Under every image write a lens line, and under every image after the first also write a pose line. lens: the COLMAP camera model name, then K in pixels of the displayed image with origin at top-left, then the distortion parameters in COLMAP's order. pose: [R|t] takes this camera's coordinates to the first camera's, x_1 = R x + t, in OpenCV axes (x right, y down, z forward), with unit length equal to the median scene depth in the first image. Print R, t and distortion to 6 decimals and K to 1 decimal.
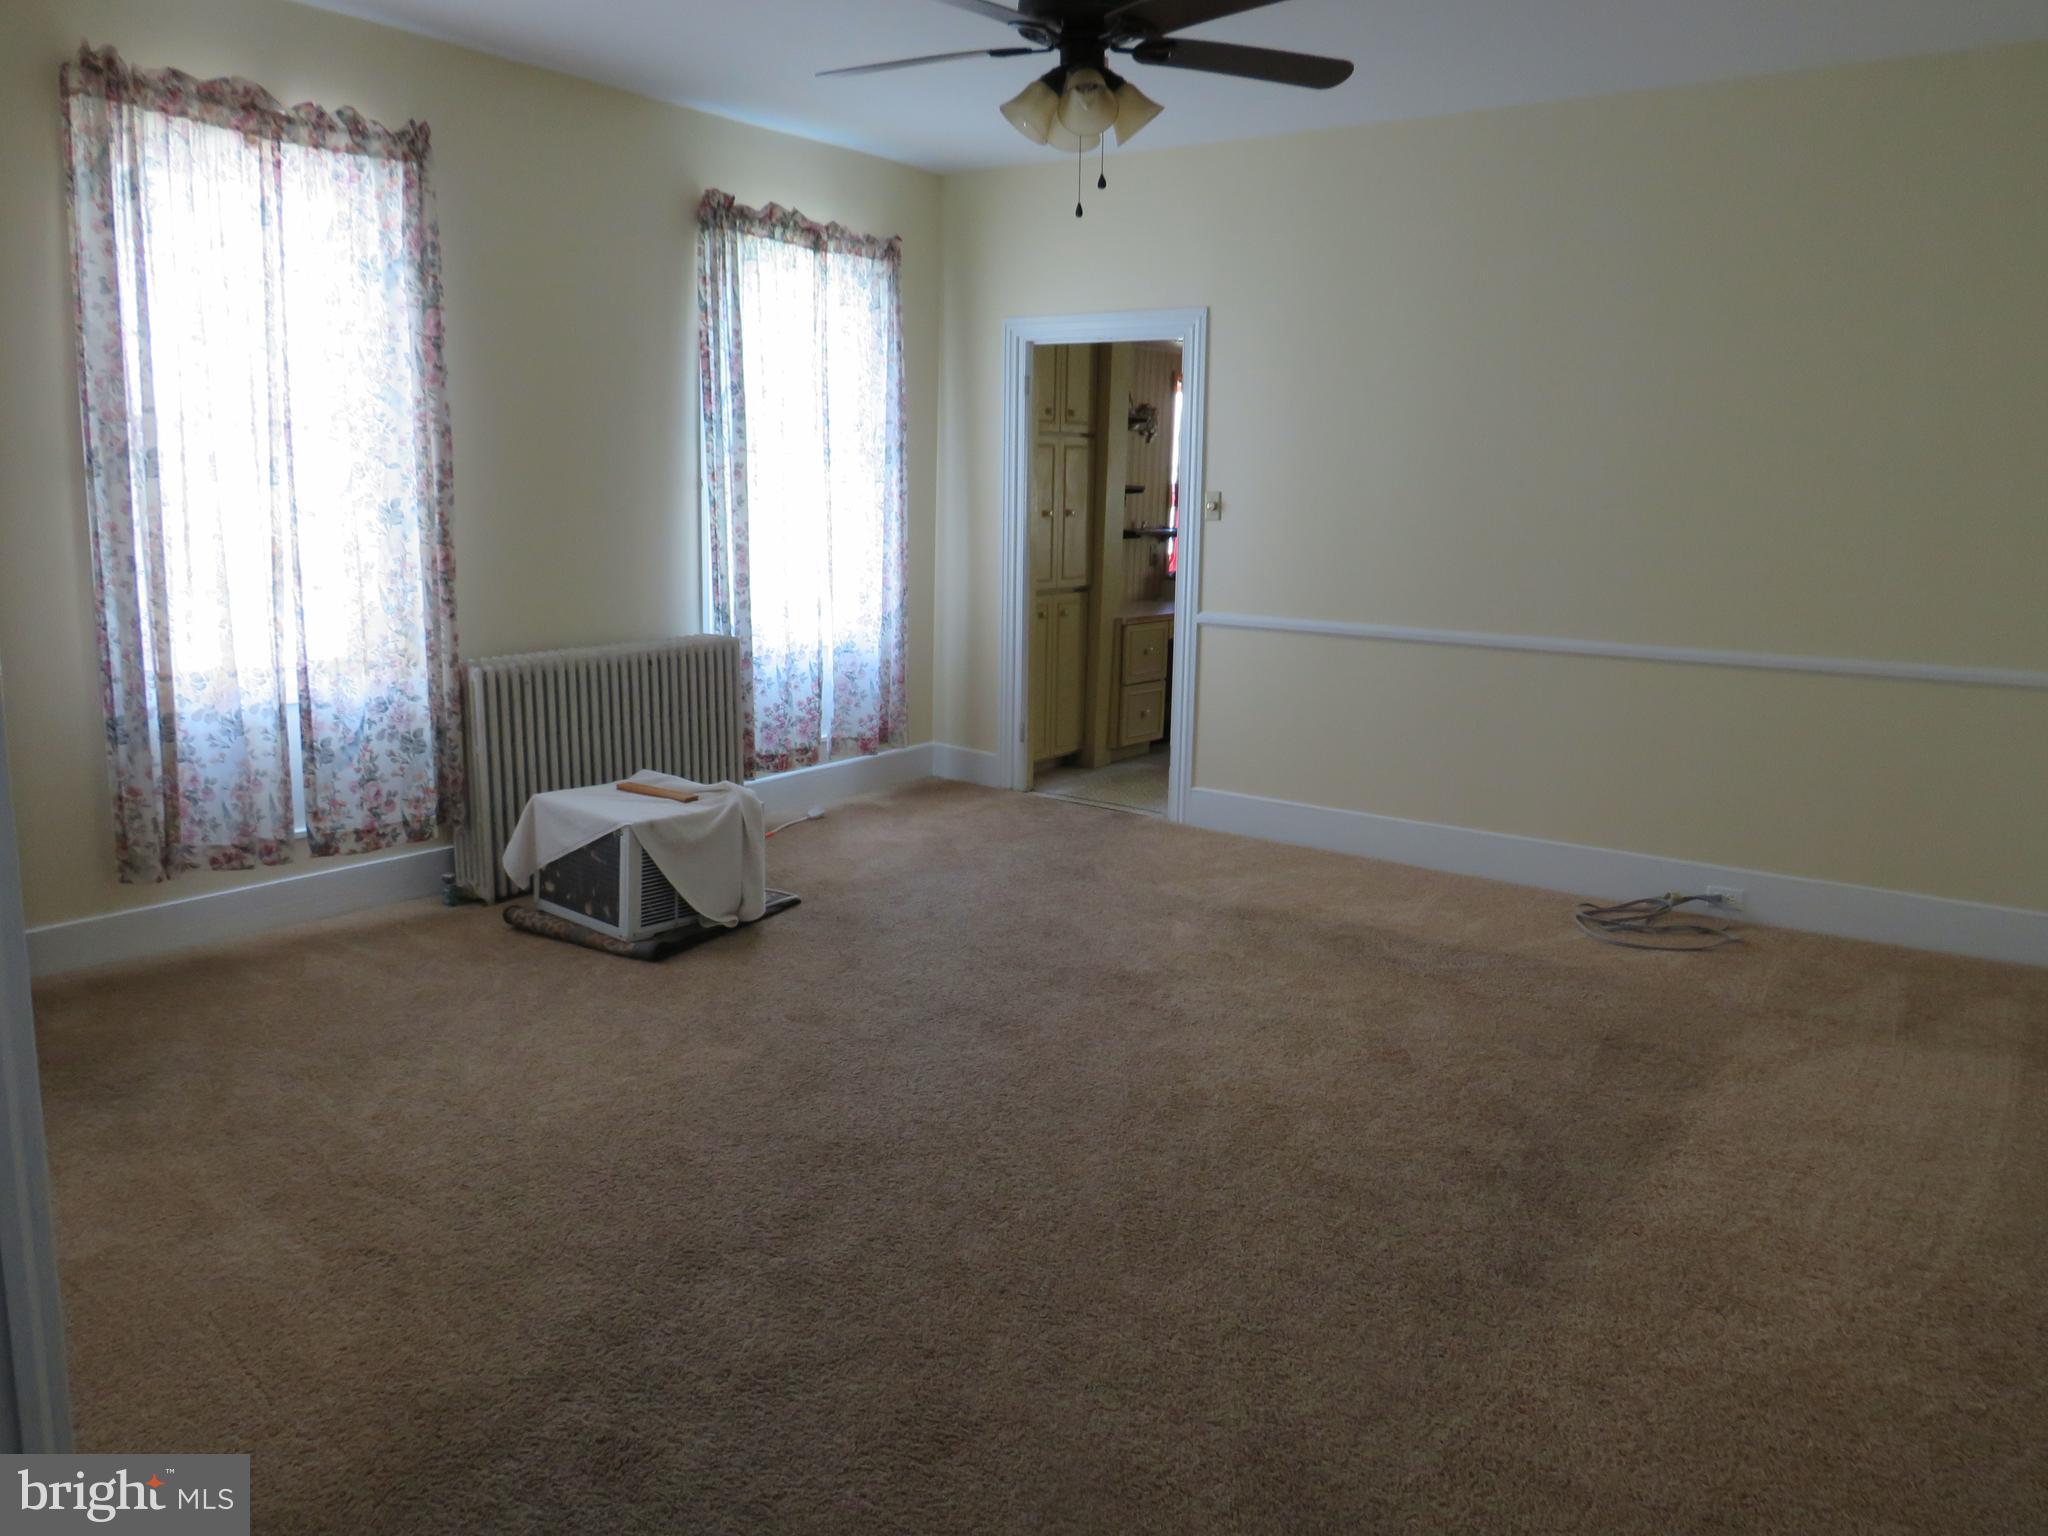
lens RADIAL K [[1499.4, 0, 1031.2], [0, 1499.4, 750.1], [0, 0, 1]] dist [-0.012120, 0.011324]
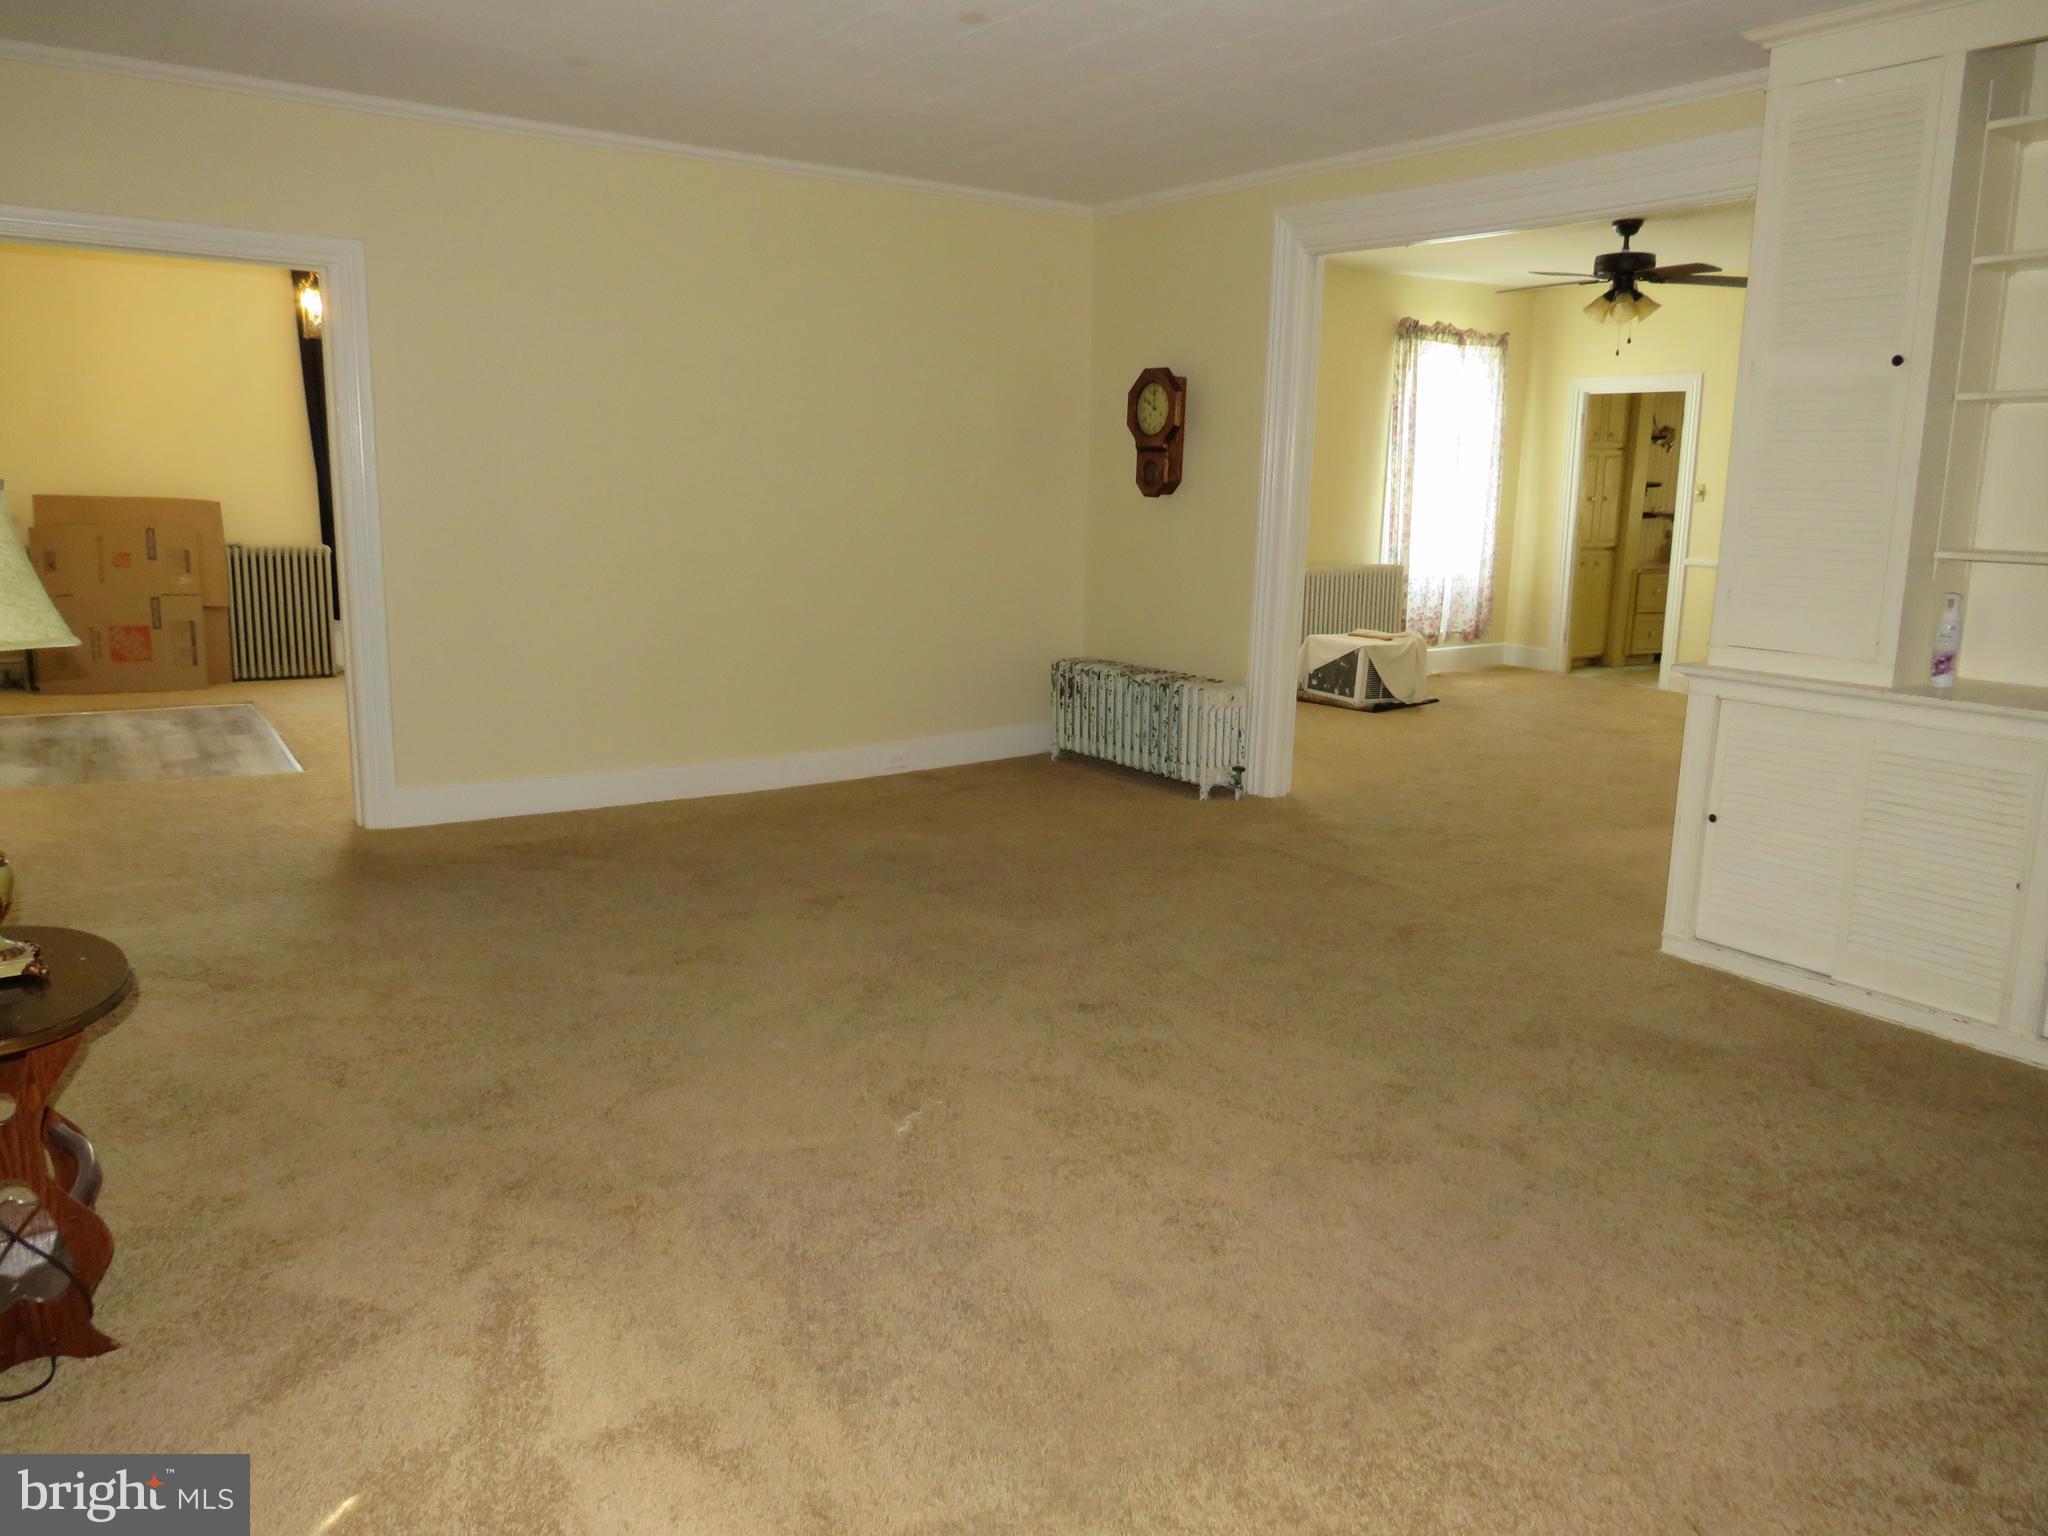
lens RADIAL K [[1499.4, 0, 1022.0], [0, 1499.4, 781.7], [0, 0, 1]] dist [-0.012120, 0.011324]
pose [[0.941231, 0.062901, -0.331854, -0.013113], [-0.056788, 0.997991, 0.028098, 0.149081], [0.332955, -0.007602, 0.942912, -0.794638]]
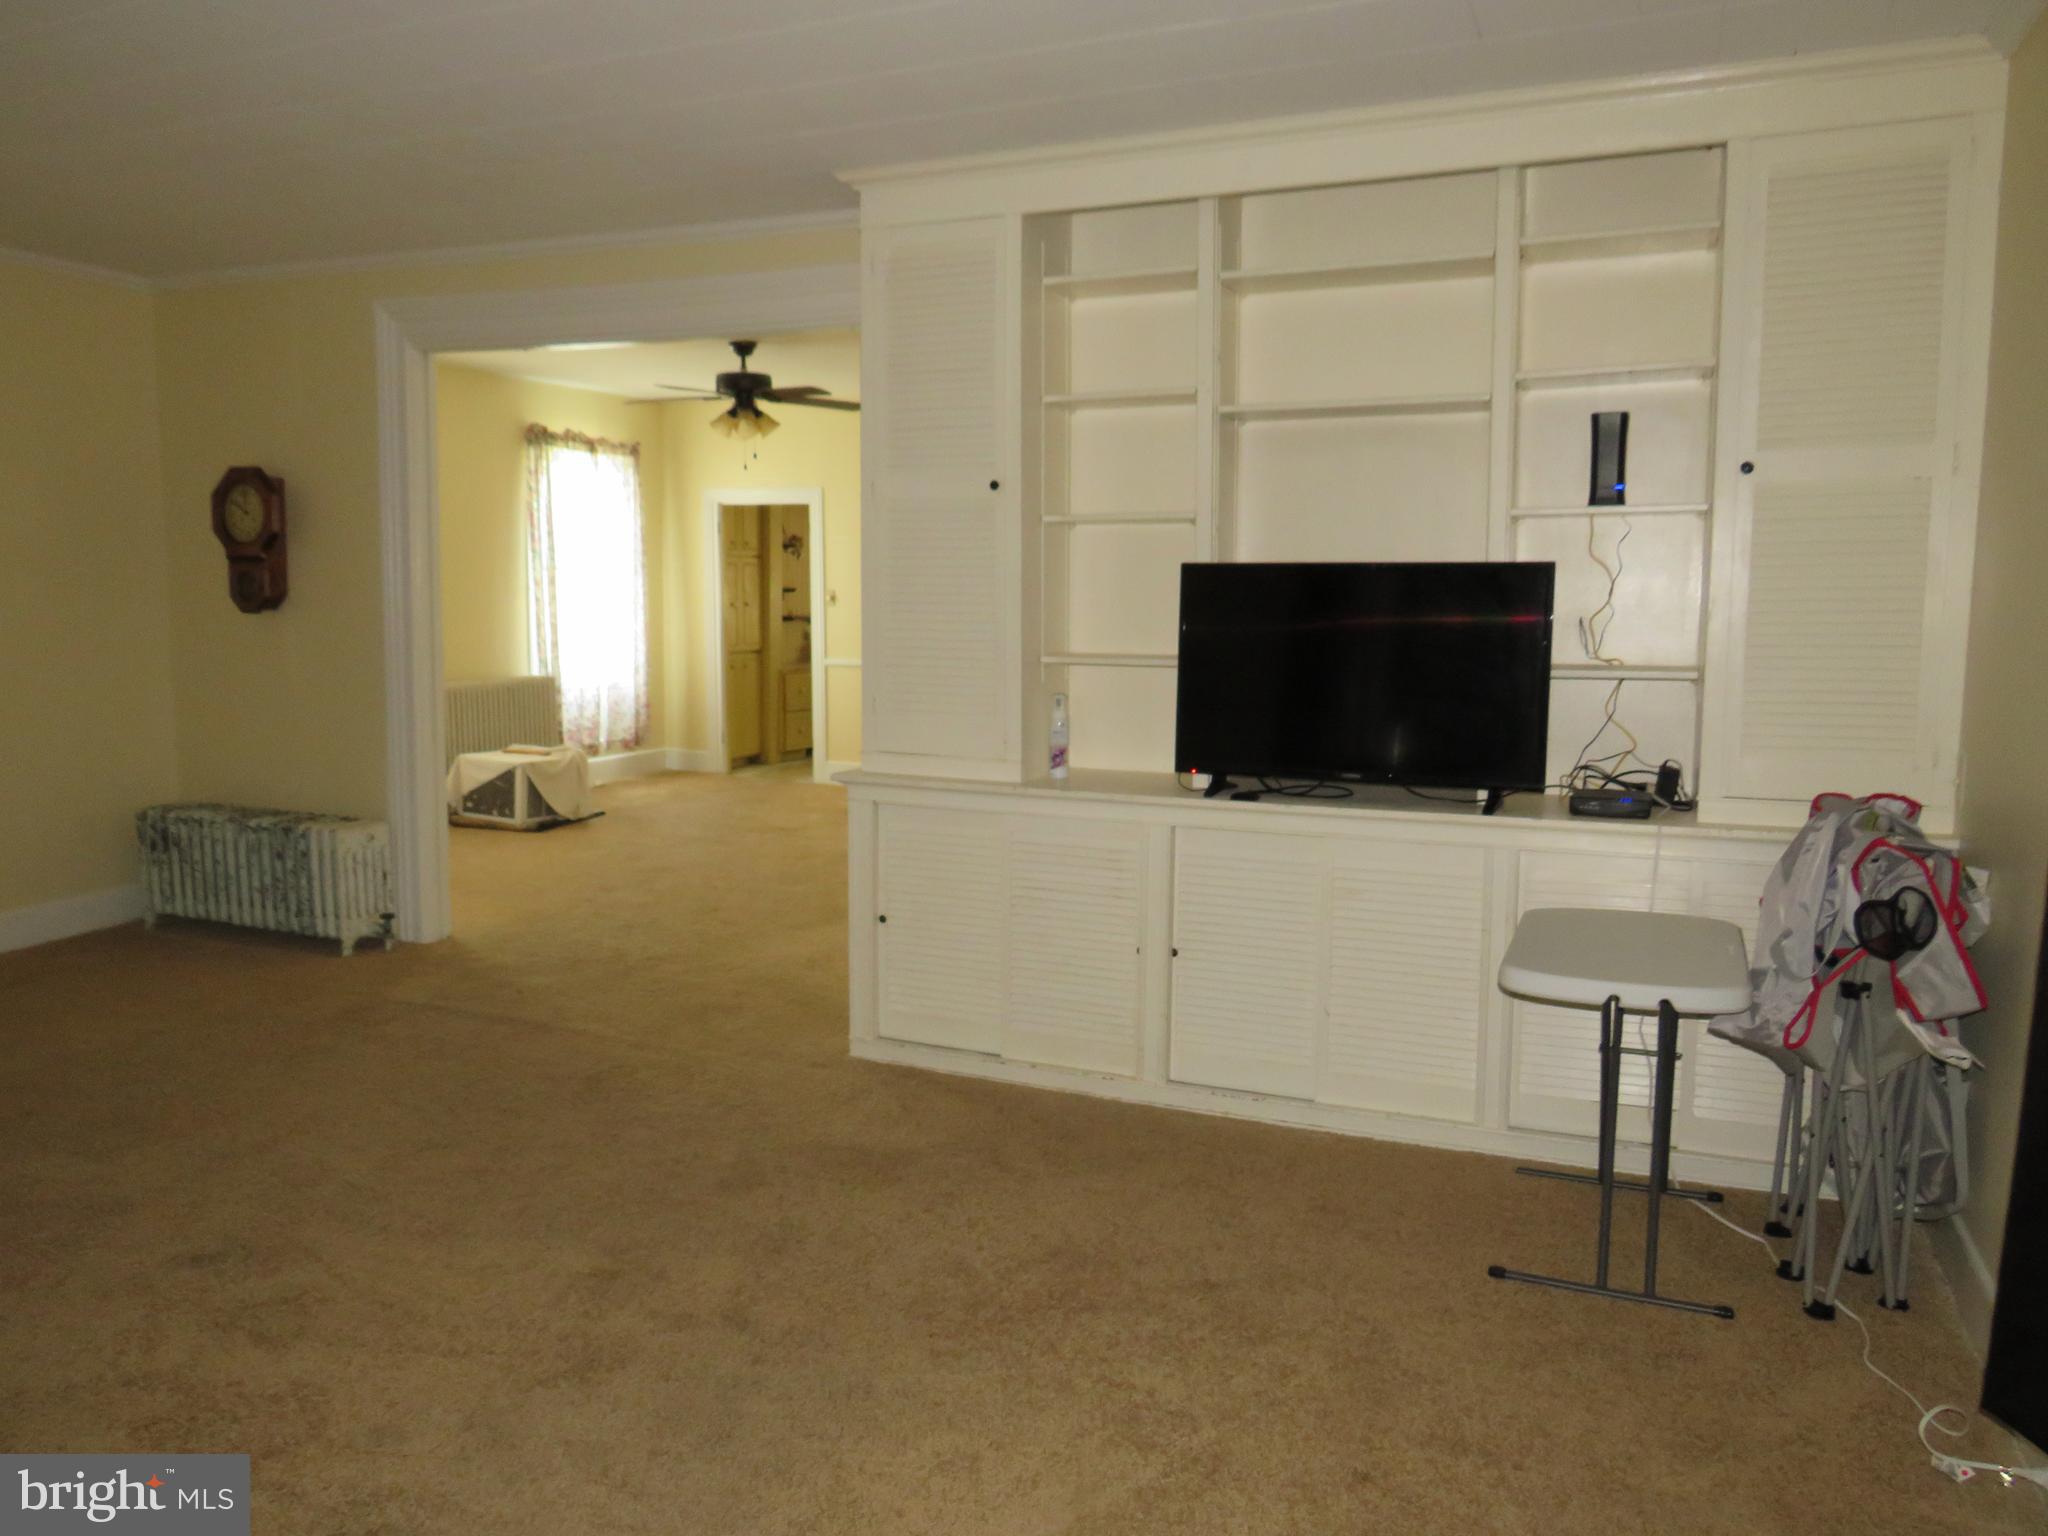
lens RADIAL K [[1499.4, 0, 1034.0], [0, 1499.4, 784.3], [0, 0, 1]] dist [-0.012120, 0.011324]
pose [[0.977742, -0.036461, 0.206620, -0.015746], [0.045630, 0.998166, -0.039785, 0.134723], [-0.204791, 0.048327, 0.977612, -0.749628]]
